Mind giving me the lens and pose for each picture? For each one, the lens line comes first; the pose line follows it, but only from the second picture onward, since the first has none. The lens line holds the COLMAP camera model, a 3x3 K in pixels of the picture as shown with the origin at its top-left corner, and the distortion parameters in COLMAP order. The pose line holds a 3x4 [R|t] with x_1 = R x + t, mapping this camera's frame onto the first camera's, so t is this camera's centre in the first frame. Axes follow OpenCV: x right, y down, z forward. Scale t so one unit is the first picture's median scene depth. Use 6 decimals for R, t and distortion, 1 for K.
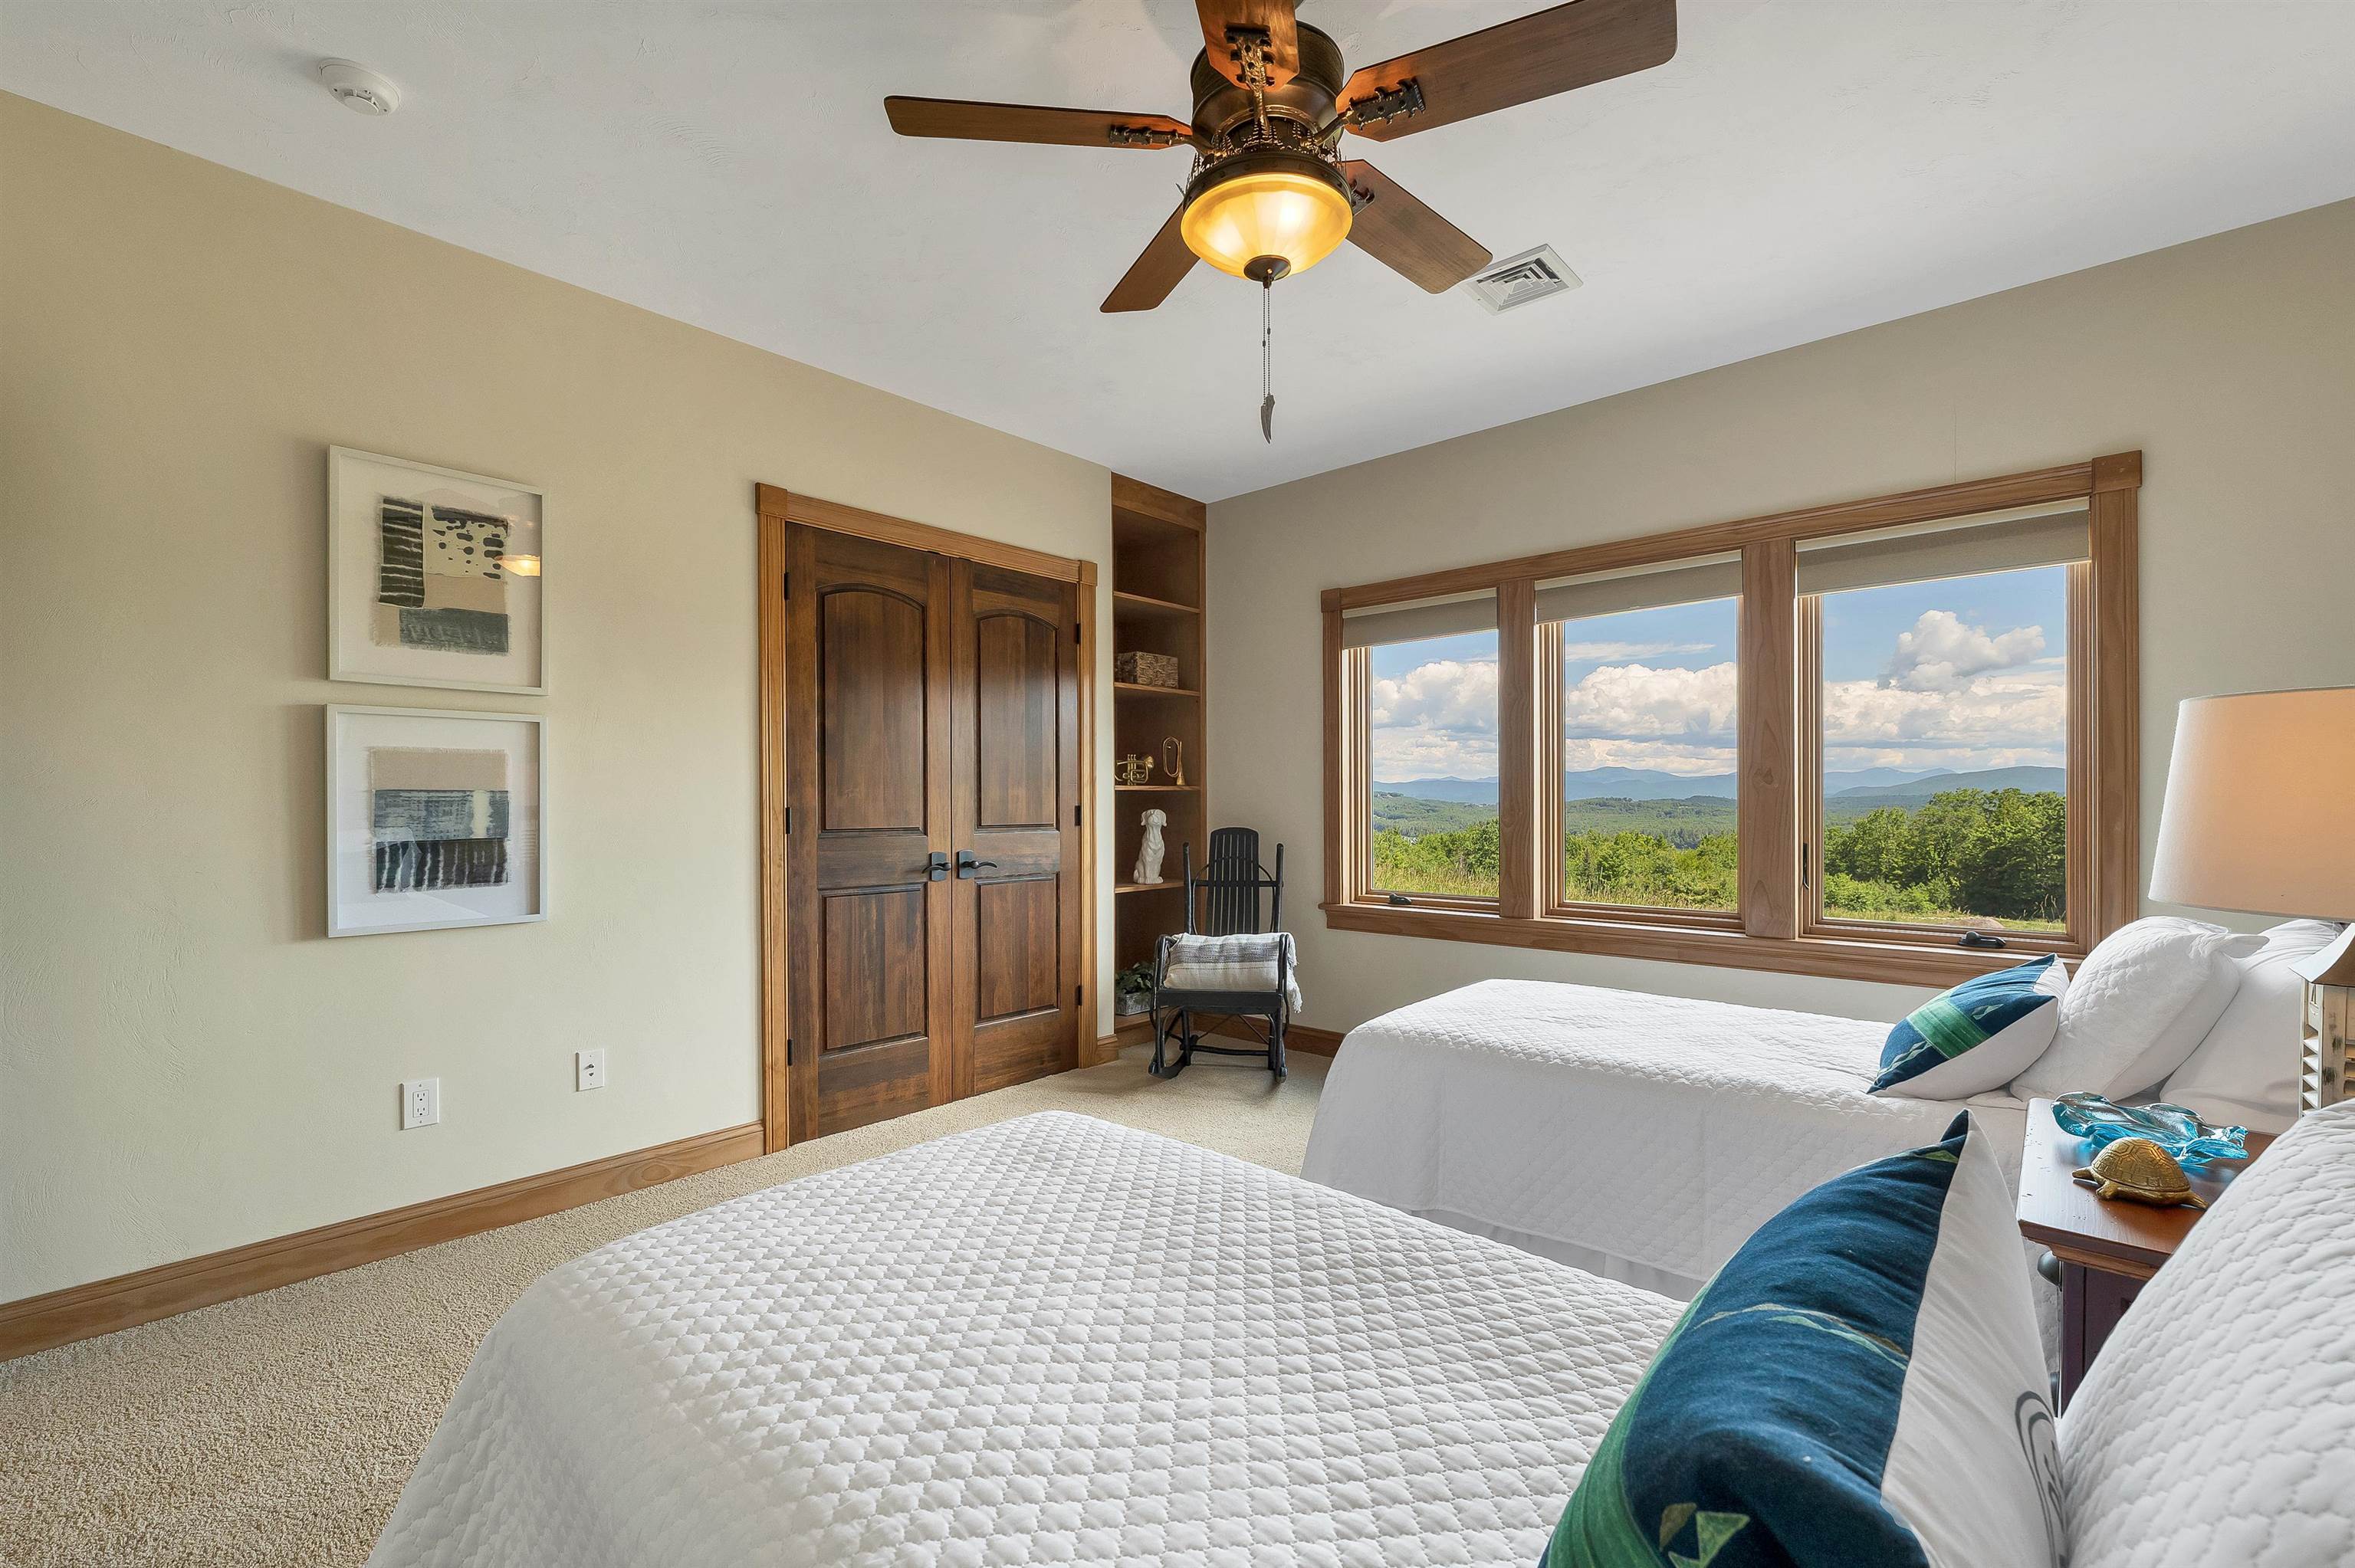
lens RADIAL K [[1002.8, 0, 1182.6], [0, 1002.8, 806.1], [0, 0, 1]] dist [0.004274, 0.000112]
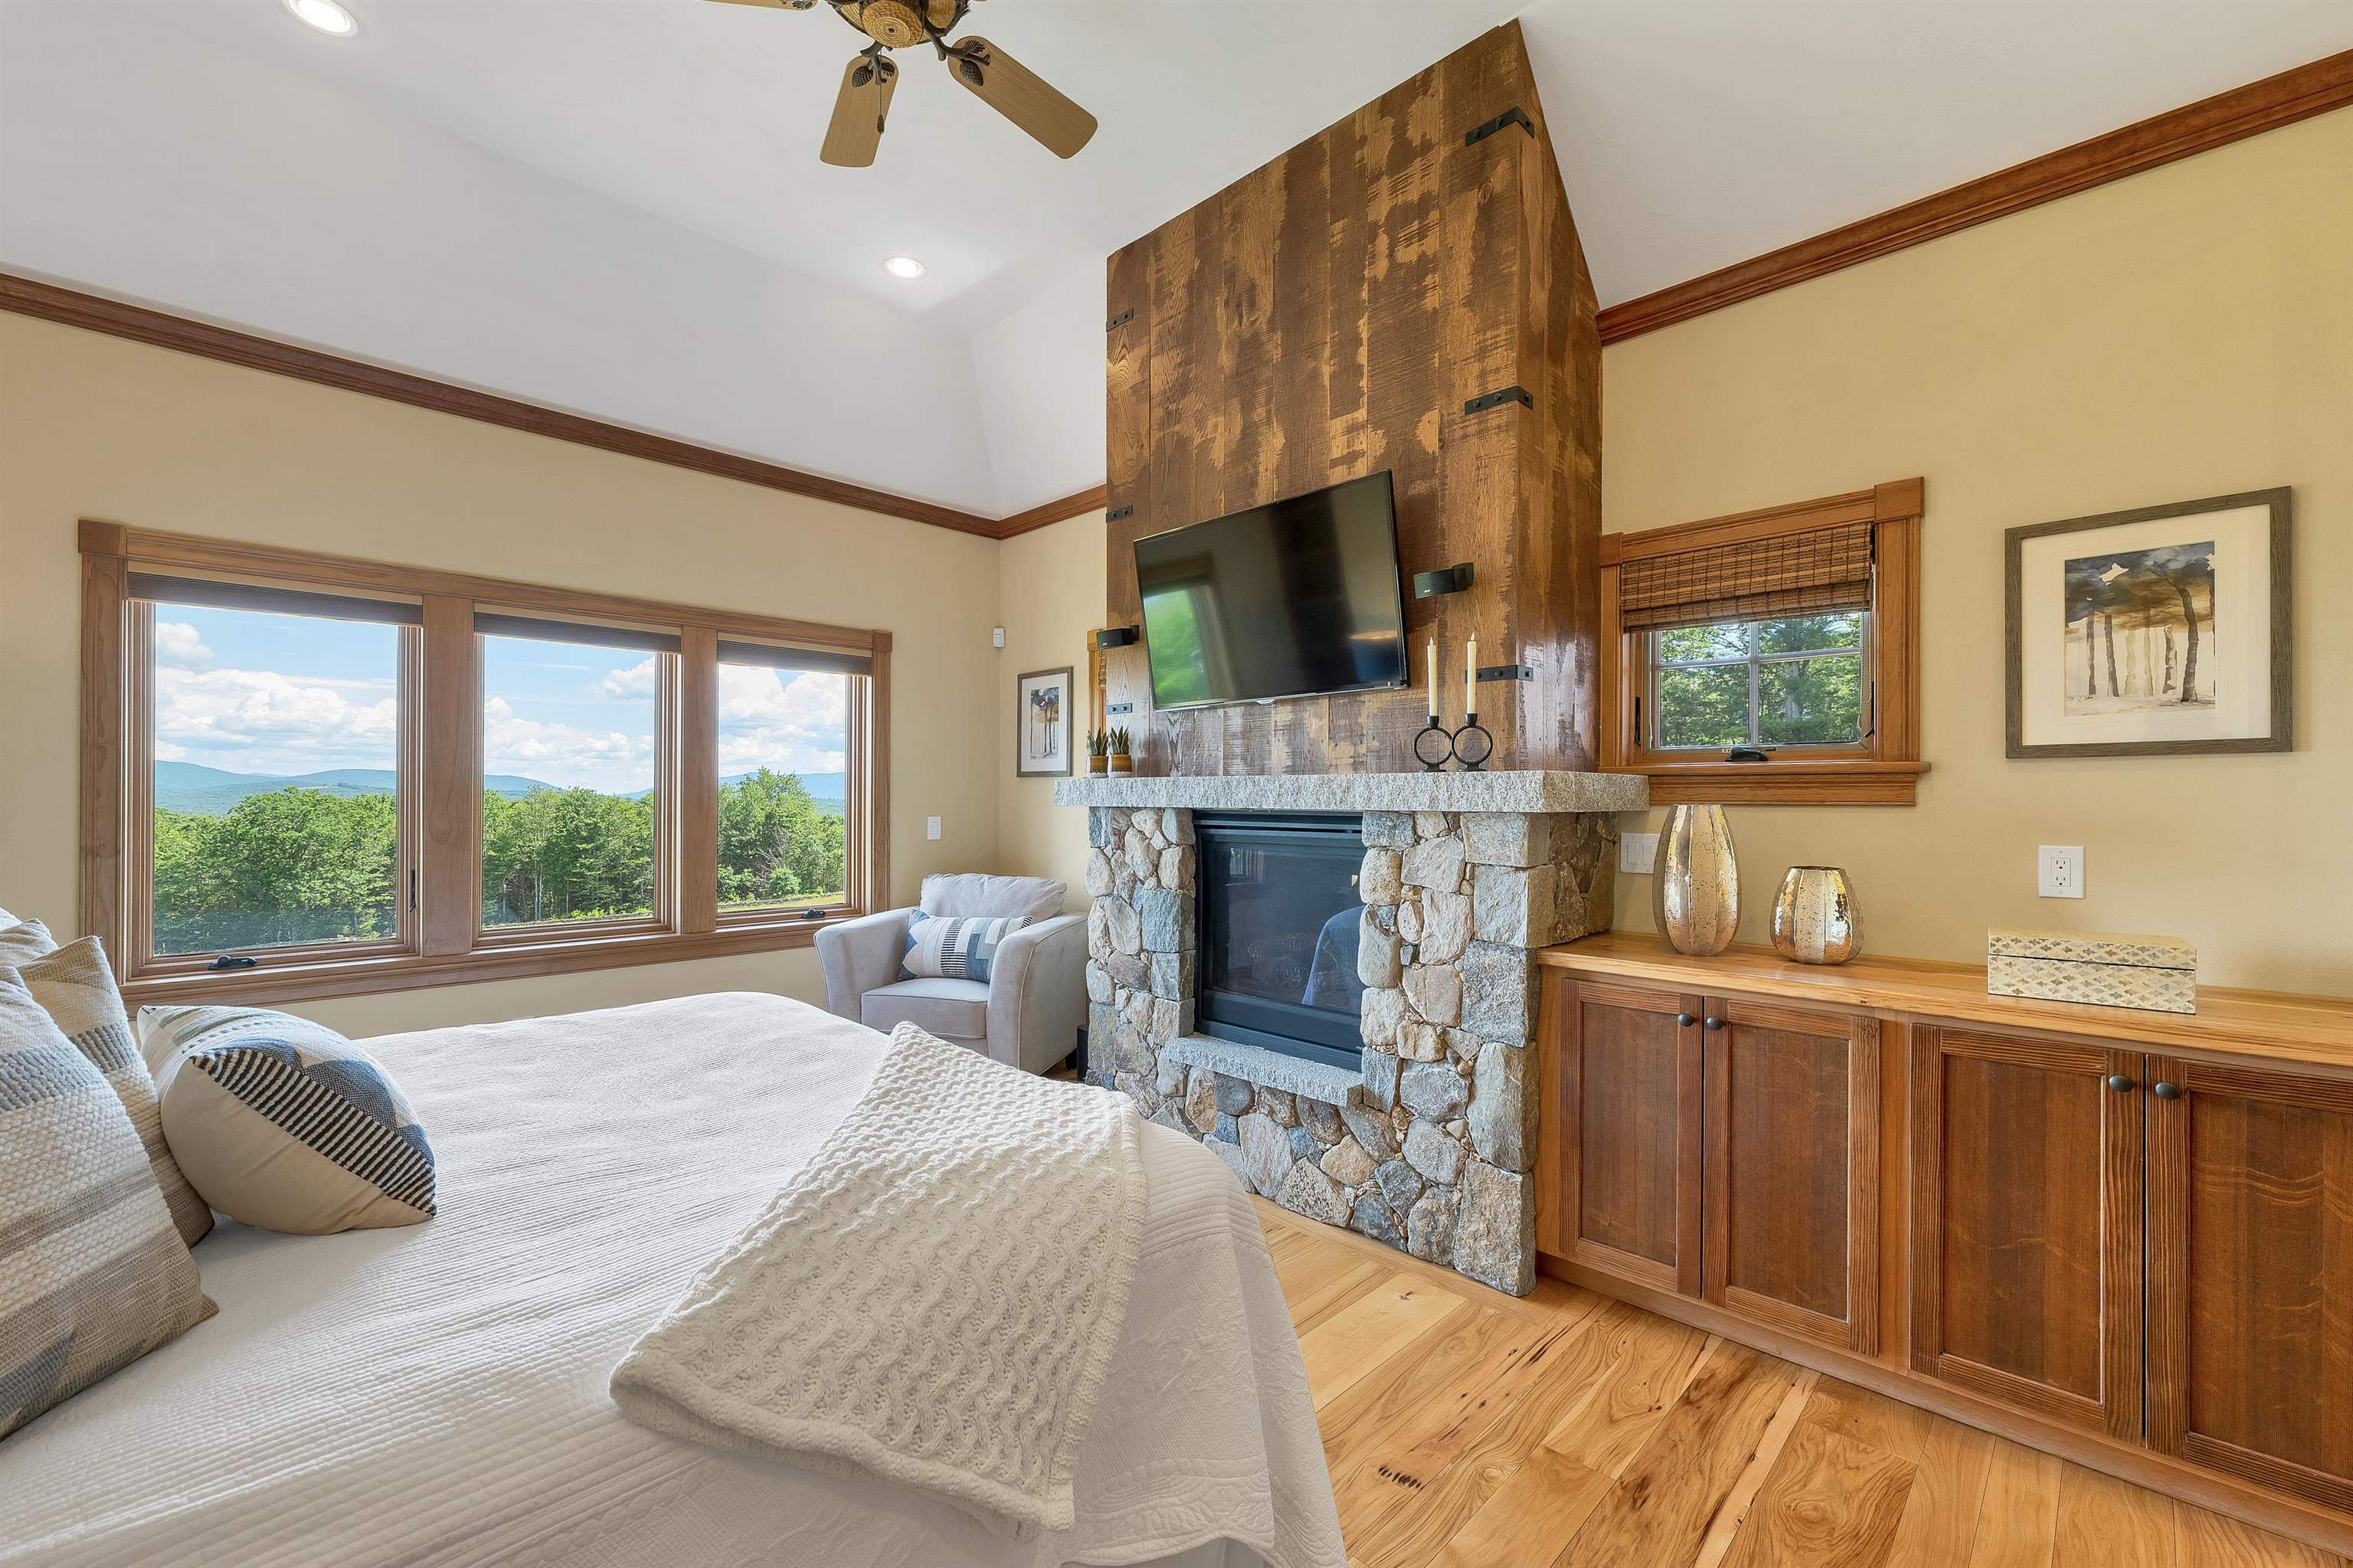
lens RADIAL K [[977.3, 0, 1174.6], [0, 977.3, 803.9], [0, 0, 1]] dist [-0.002698, -0.000663]
pose [[0.052351, 0.017170, 0.998481, -0.481077], [0.009027, 0.999803, -0.017666, -0.006726], [-0.998588, 0.009938, 0.052186, 0.257822]]
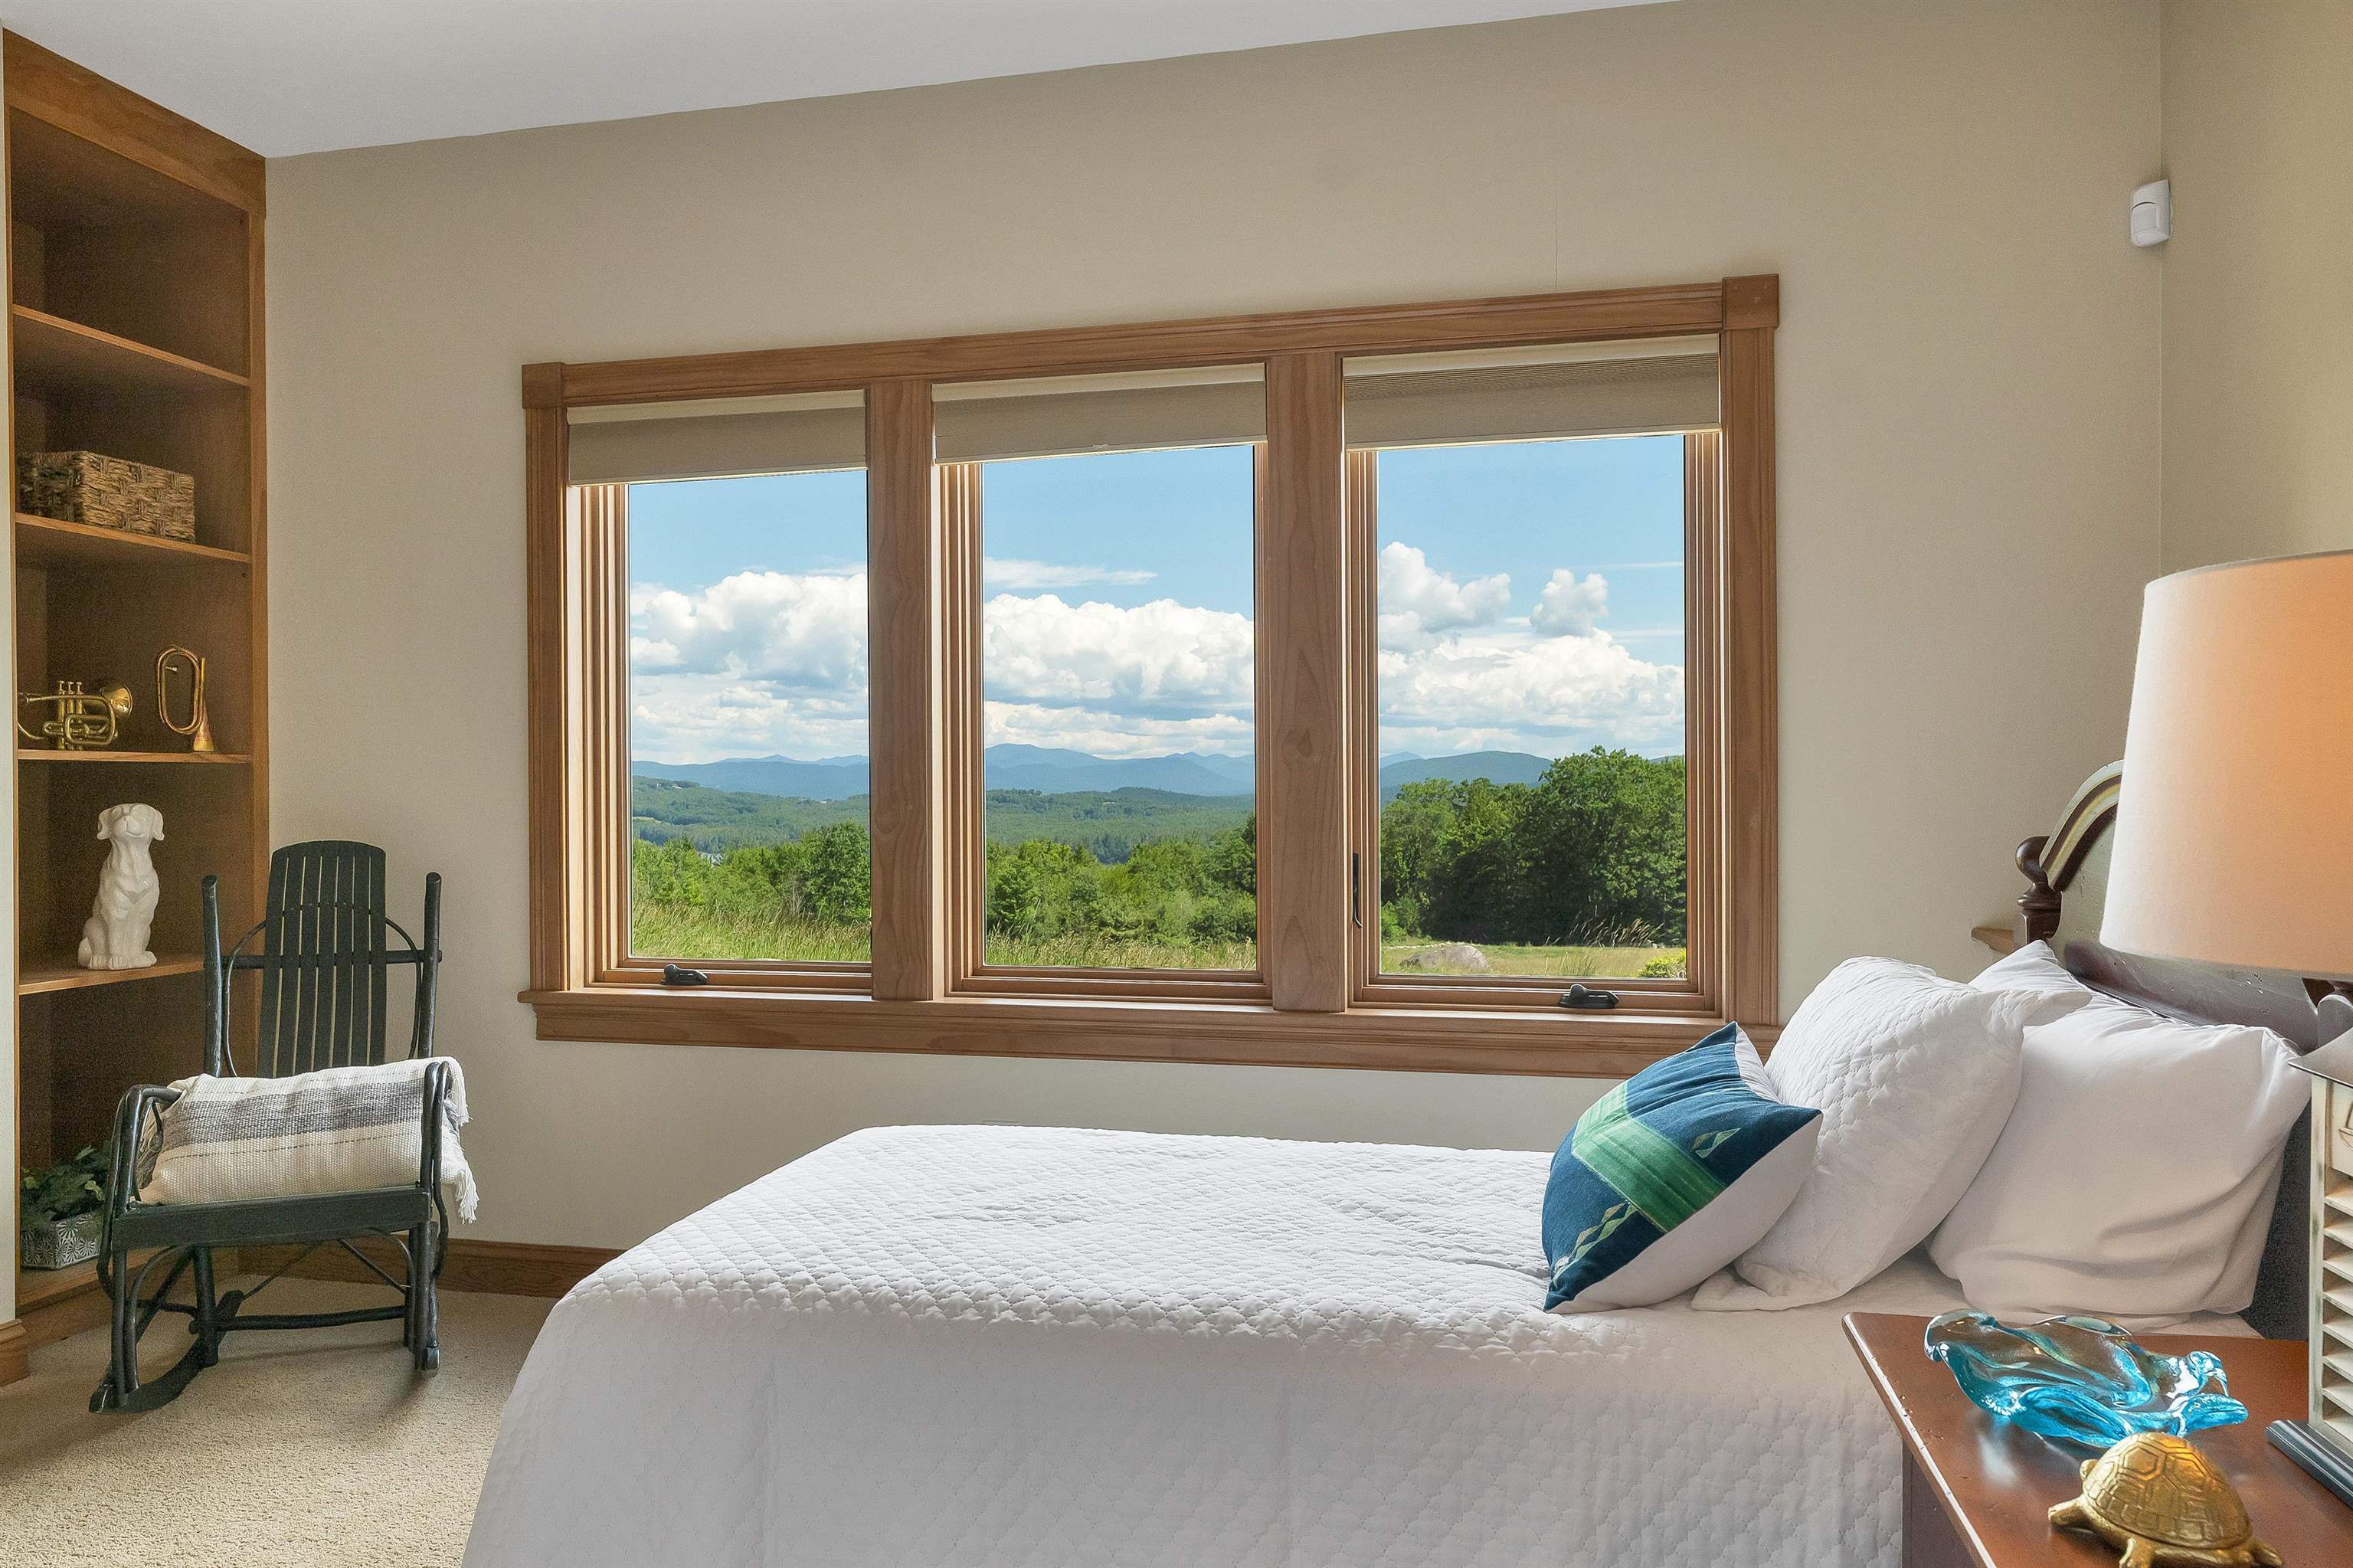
lens RADIAL K [[1607.9, 0, 1170.5], [0, 1607.9, 797.0], [0, 0, 1]] dist [0.006274, -0.003353]
pose [[0.876934, -0.001062, 0.480610, 0.037283], [0.002782, 0.999992, -0.002867, 0.003880], [-0.480603, 0.003851, 0.876930, 0.149953]]
